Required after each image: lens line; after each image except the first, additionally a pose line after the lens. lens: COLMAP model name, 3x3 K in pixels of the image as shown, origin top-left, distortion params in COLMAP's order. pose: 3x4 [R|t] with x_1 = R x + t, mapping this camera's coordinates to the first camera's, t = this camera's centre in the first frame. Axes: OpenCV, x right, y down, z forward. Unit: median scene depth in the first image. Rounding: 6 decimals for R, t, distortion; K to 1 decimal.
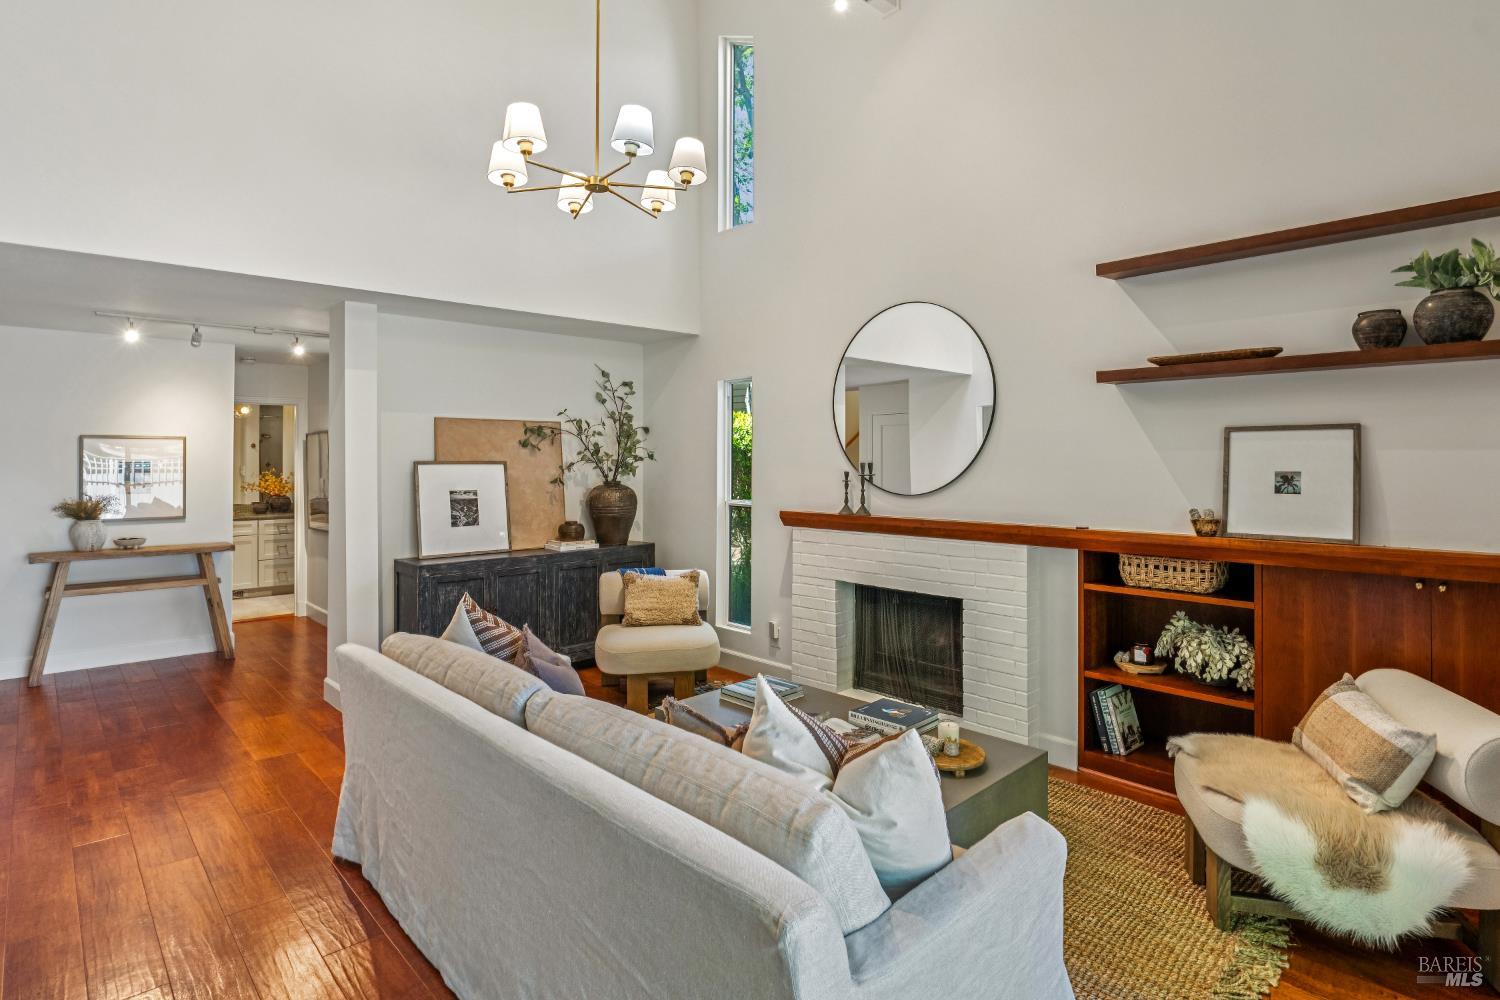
lens RADIAL K [[776.2, 0, 753.8], [0, 776.2, 457.8], [0, 0, 1]] dist [-0.008110, -0.000784]
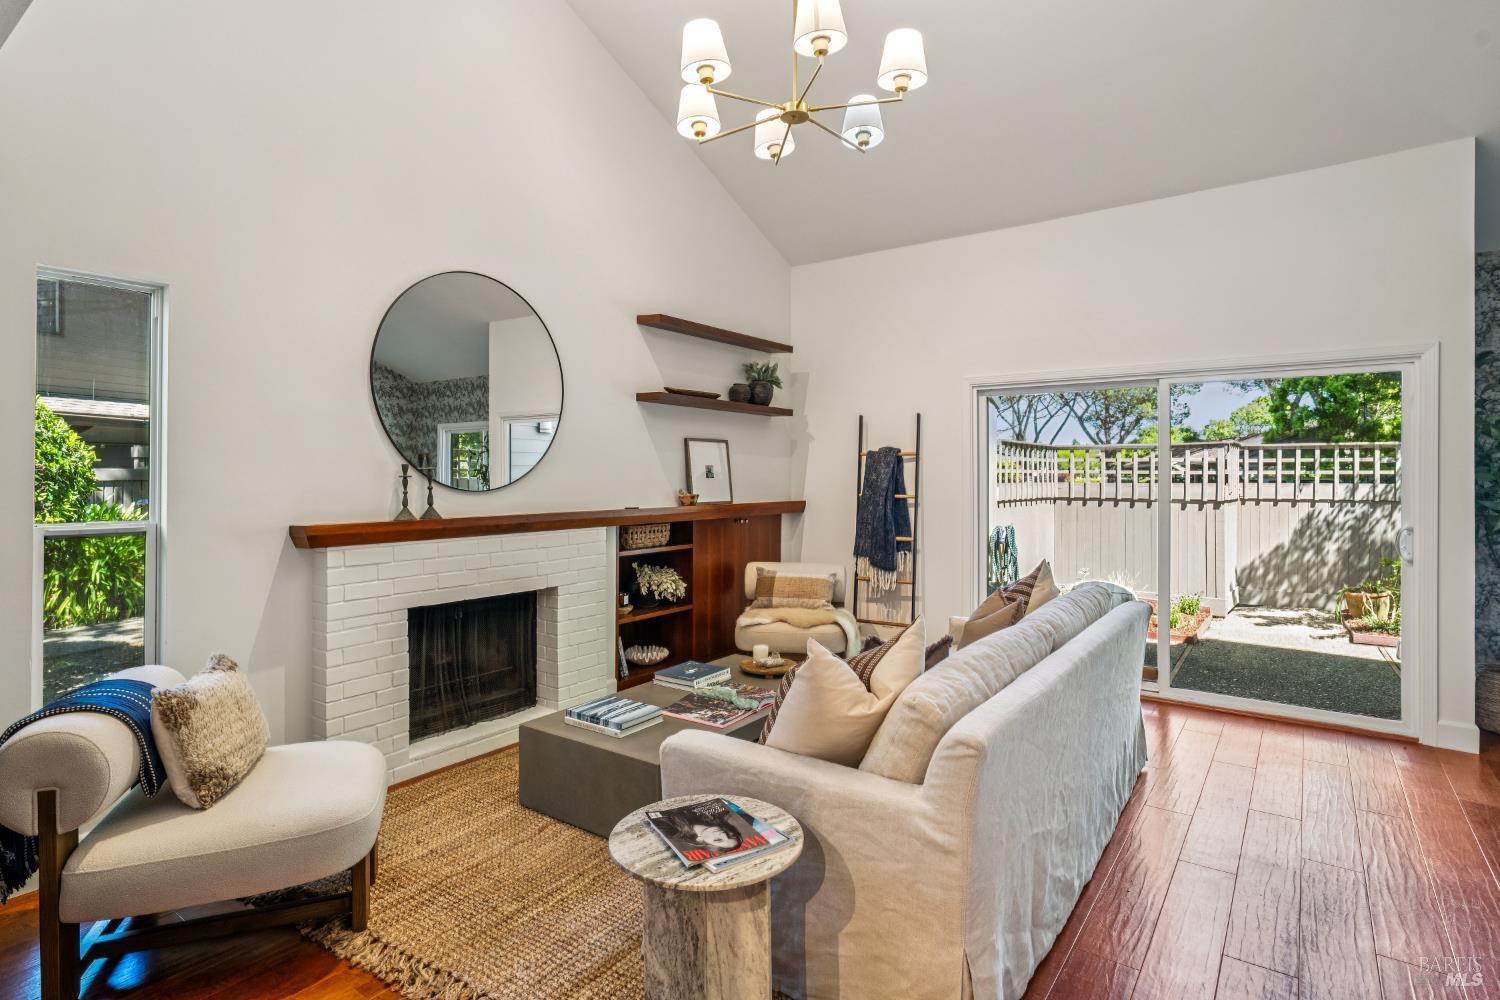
lens RADIAL K [[771.1, 0, 733.7], [0, 771.1, 468.0], [0, 0, 1]] dist [0.018242, -0.000102]
pose [[-0.167454, 0.011461, 0.985813, -0.612004], [-0.003691, 0.999918, -0.012252, 0.026028], [-0.985873, -0.005691, -0.167398, 0.722236]]
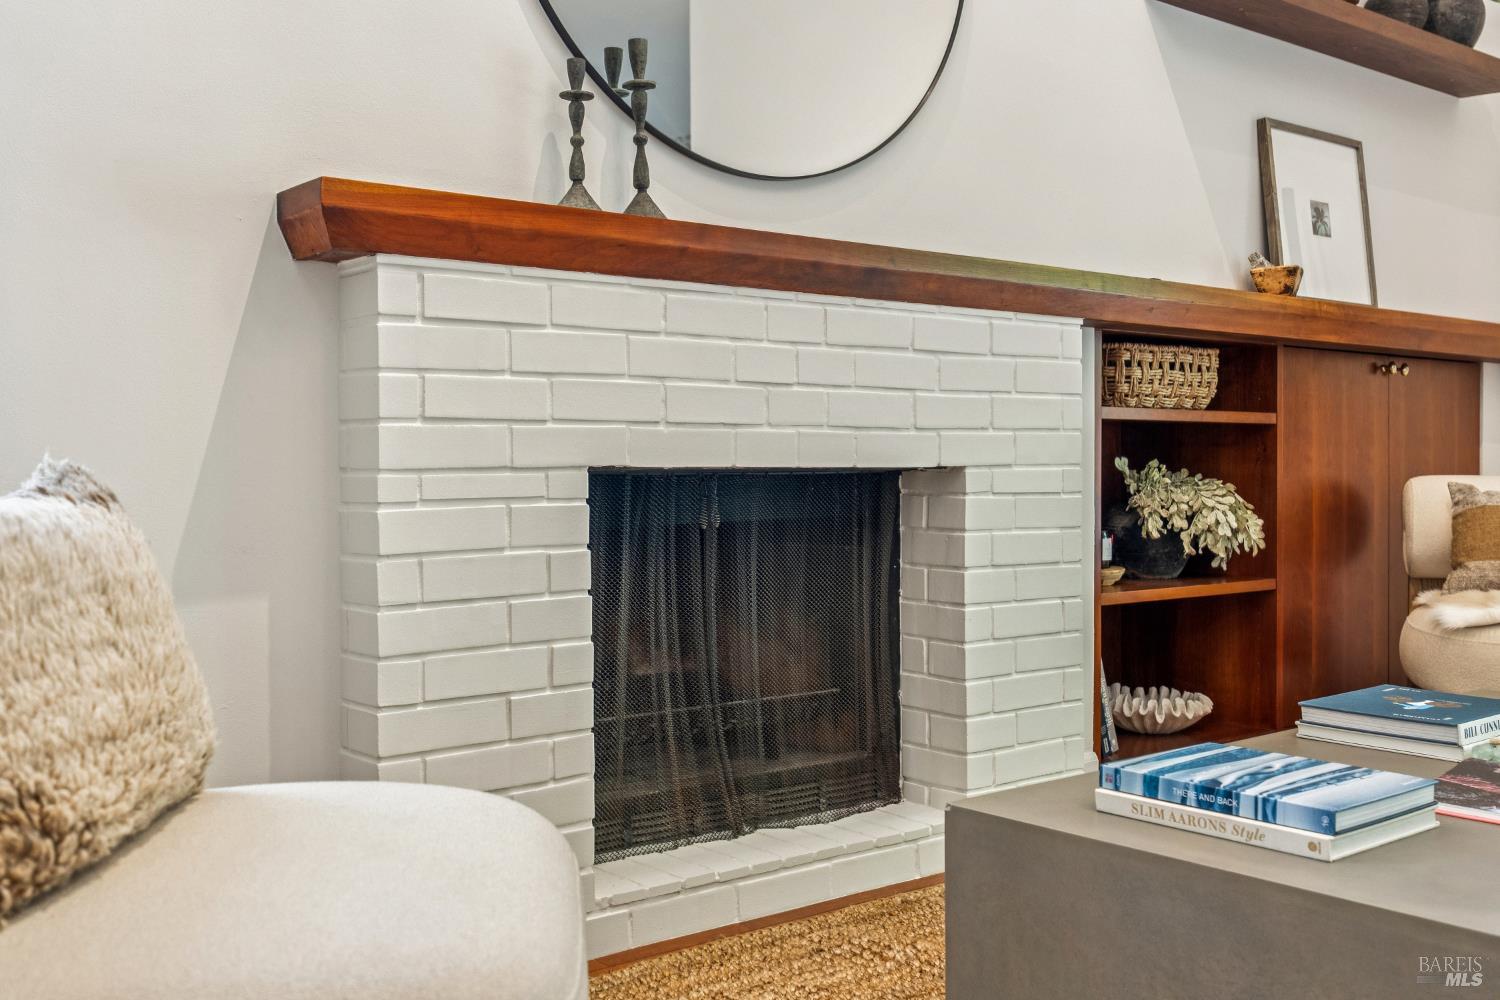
lens RADIAL K [[1528.4, 0, 739.7], [0, 1528.4, 464.0], [0, 0, 1]] dist [-0.005605, 0.007279]
pose [[0.070281, -0.001724, 0.997526, -0.355041], [-0.005639, 0.999982, 0.002126, 0.137549], [-0.997511, -0.005774, 0.070270, 0.810132]]
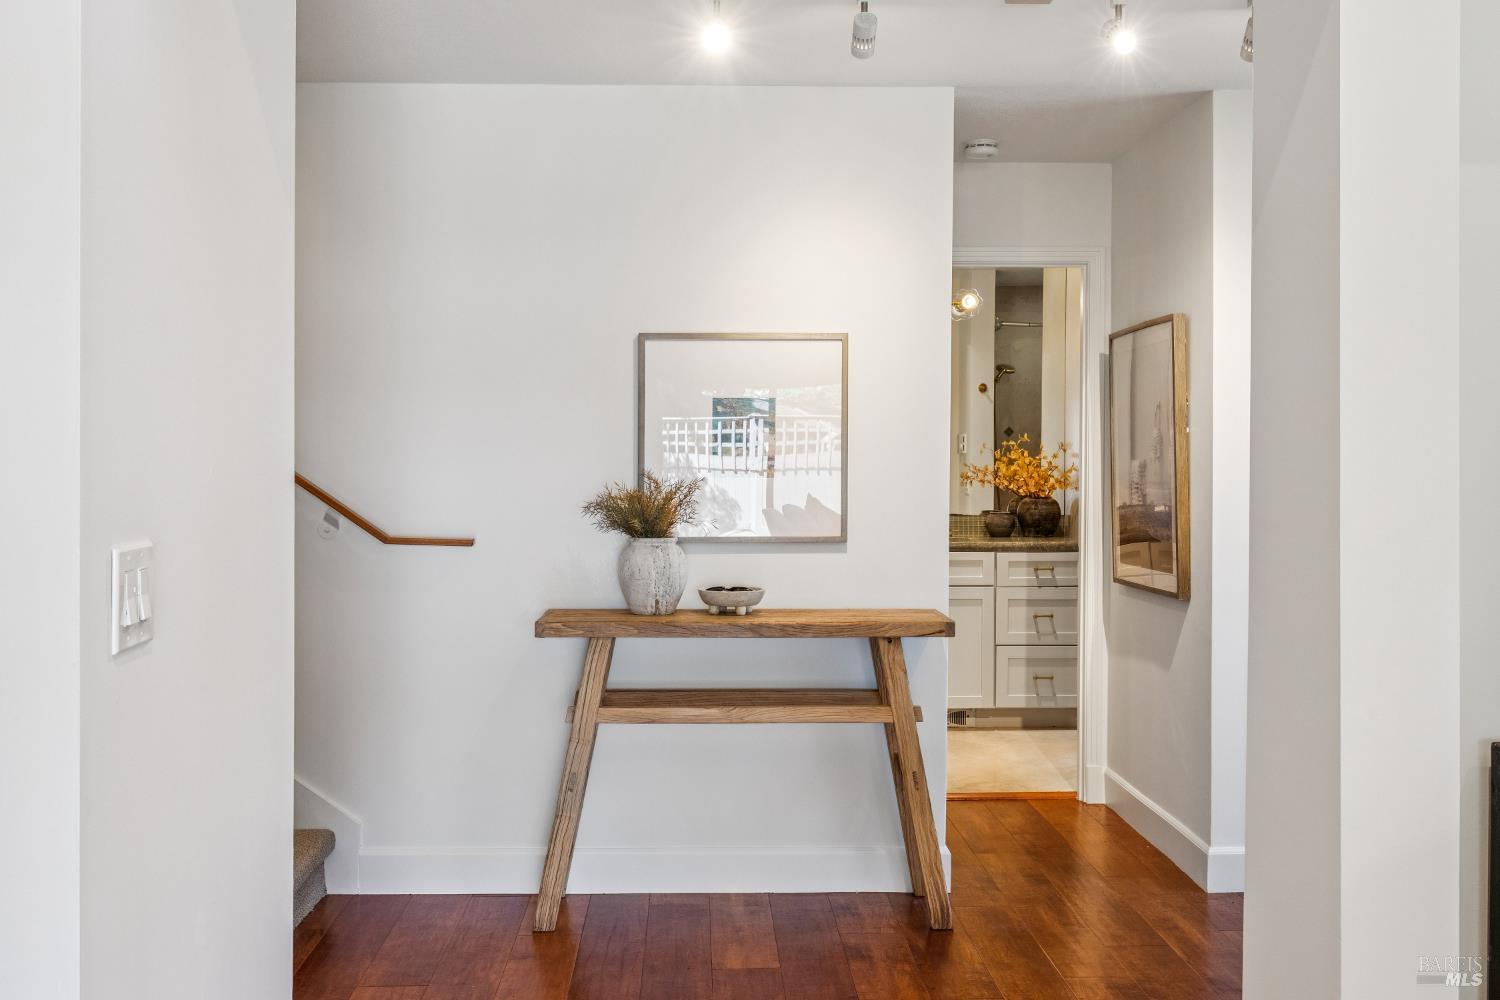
lens RADIAL K [[1528.4, 0, 739.7], [0, 1528.4, 464.0], [0, 0, 1]] dist [-0.005605, 0.007279]
pose [[0.748806, 0.009419, -0.662722, -0.297917], [0.000579, 0.999889, 0.014865, 0.030393], [0.662789, -0.011515, 0.748718, 0.434981]]
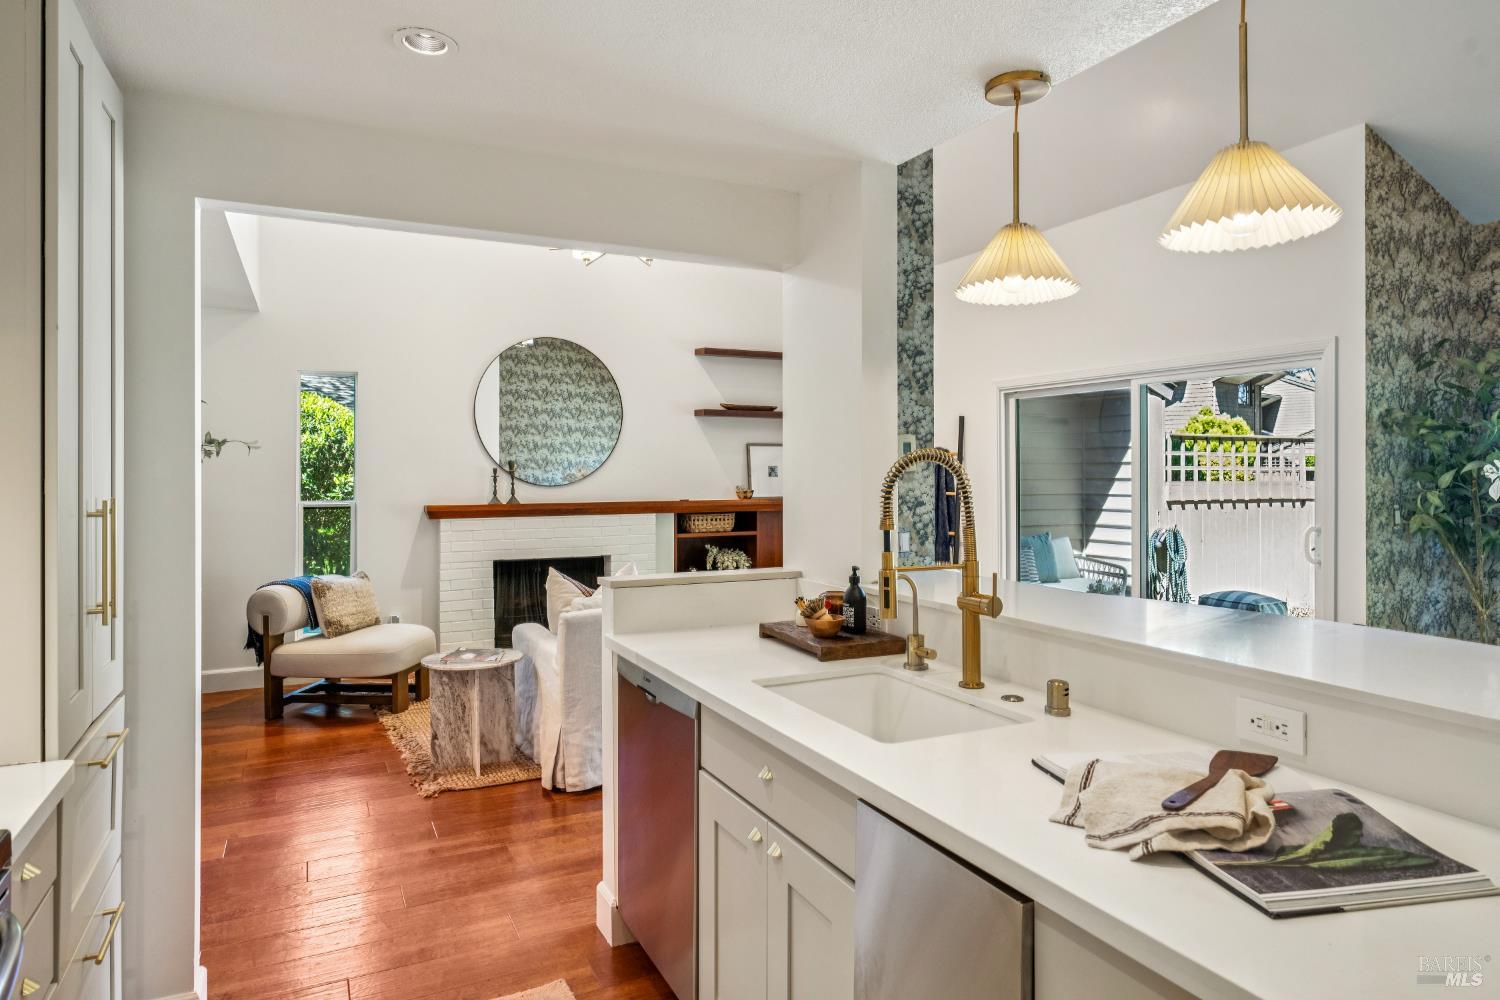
lens RADIAL K [[890.6, 0, 748.3], [0, 890.6, 472.4], [0, 0, 1]] dist [0.003227, 0.000195]
pose [[0.294483, 0.001030, 0.955656, -0.952463], [-0.002395, 0.999997, -0.000339, 0.020987], [-0.955654, -0.002189, 0.294484, 0.205319]]
